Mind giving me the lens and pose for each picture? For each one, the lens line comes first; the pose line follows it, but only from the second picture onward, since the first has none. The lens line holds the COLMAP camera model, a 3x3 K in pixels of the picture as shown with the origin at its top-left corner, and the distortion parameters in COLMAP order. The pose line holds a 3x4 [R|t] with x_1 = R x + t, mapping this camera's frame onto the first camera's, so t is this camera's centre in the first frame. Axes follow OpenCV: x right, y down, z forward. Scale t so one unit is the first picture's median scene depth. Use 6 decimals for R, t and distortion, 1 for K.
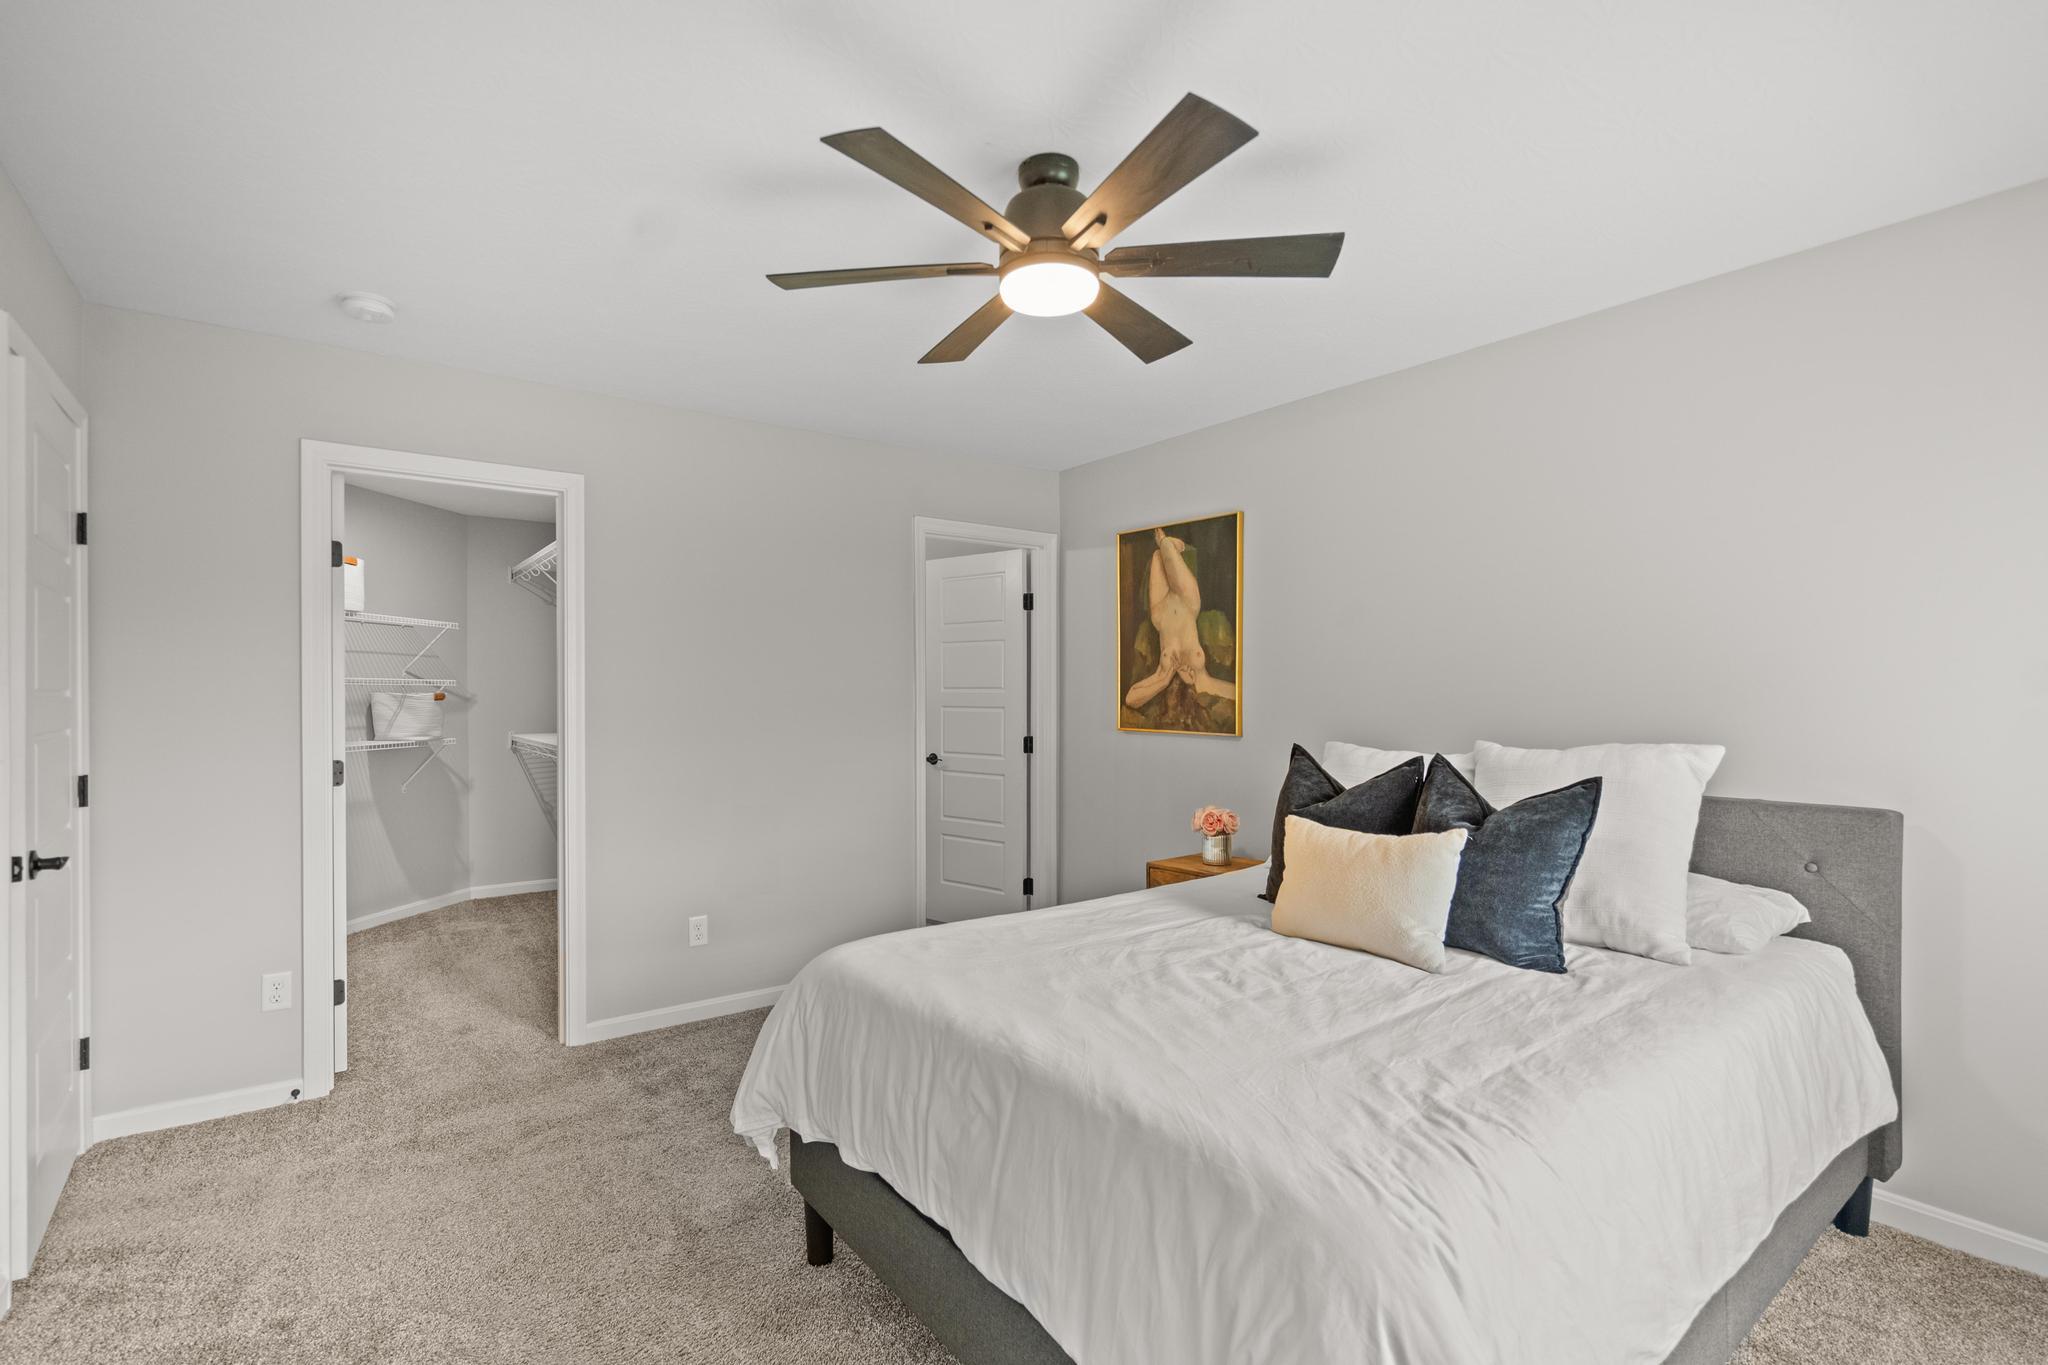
lens RADIAL K [[945.3, 0, 1018.0], [0, 945.3, 696.8], [0, 0, 1]] dist [-0.004953, 0.002884]
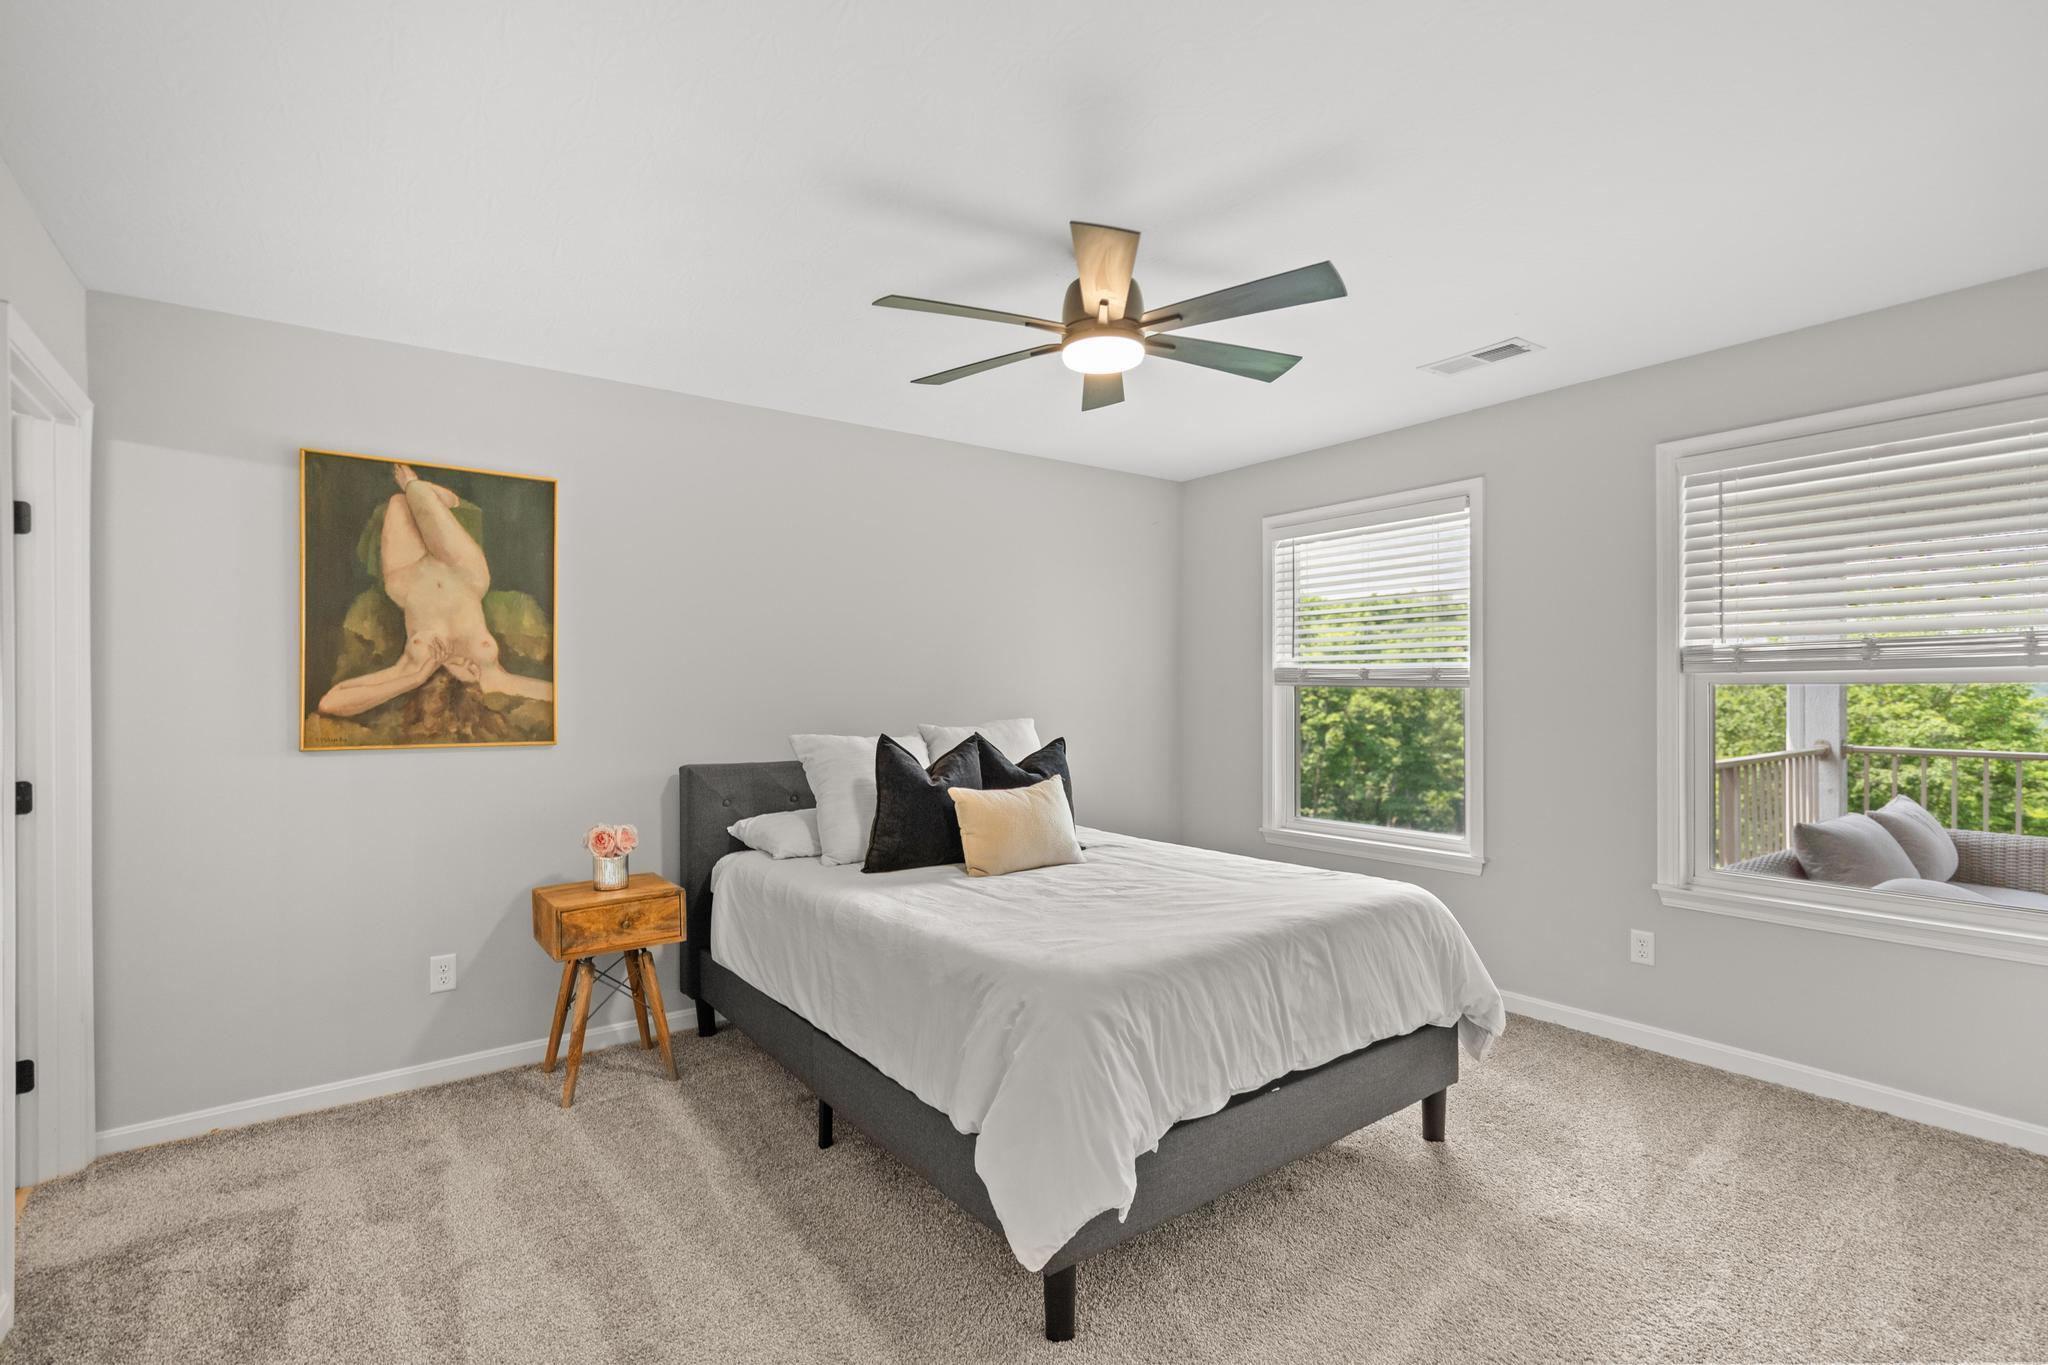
lens RADIAL K [[945.3, 0, 1012.6], [0, 945.3, 691.4], [0, 0, 1]] dist [-0.004953, 0.002884]
pose [[0.011973, -0.000455, 0.999928, -0.589736], [0.011603, 0.999933, 0.000316, -0.000765], [-0.999861, 0.011599, 0.011978, 0.556707]]
